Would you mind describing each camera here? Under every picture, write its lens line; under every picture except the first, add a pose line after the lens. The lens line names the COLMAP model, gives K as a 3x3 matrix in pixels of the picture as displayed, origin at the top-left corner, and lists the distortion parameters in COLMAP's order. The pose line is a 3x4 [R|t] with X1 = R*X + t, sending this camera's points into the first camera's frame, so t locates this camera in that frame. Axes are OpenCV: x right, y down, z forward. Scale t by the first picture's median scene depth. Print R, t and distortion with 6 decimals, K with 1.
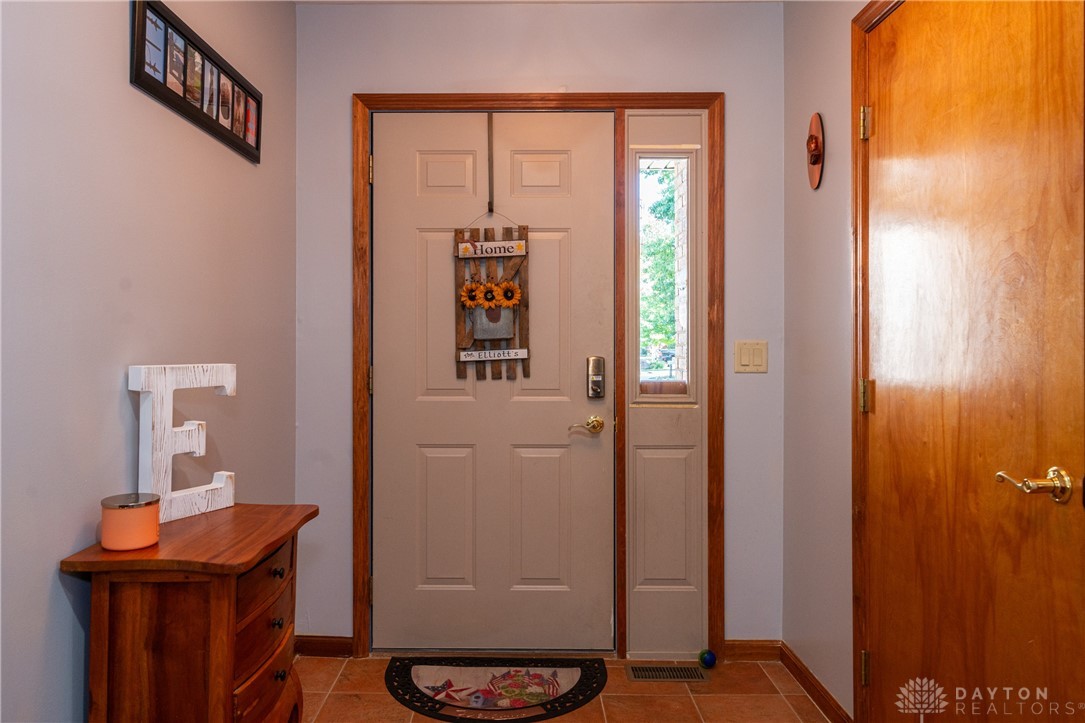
lens RADIAL K [[740.5, 0, 524.1], [0, 740.5, 337.4], [0, 0, 1]] dist [0.001883, -0.004569]
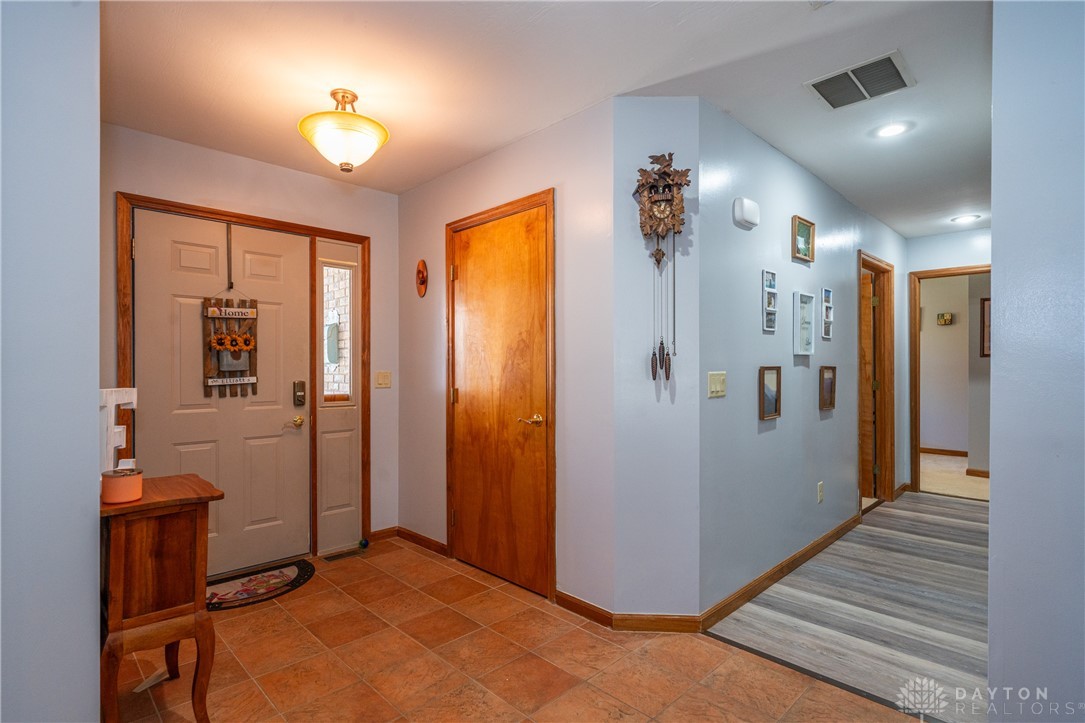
lens RADIAL K [[539.4, 0, 536.0], [0, 539.4, 369.1], [0, 0, 1]] dist [-0.000788, -0.000355]
pose [[0.708703, -0.002206, 0.705503, -0.389930], [0.000198, 0.999996, 0.002927, -0.004342], [-0.705507, -0.001934, 0.708701, -0.250554]]
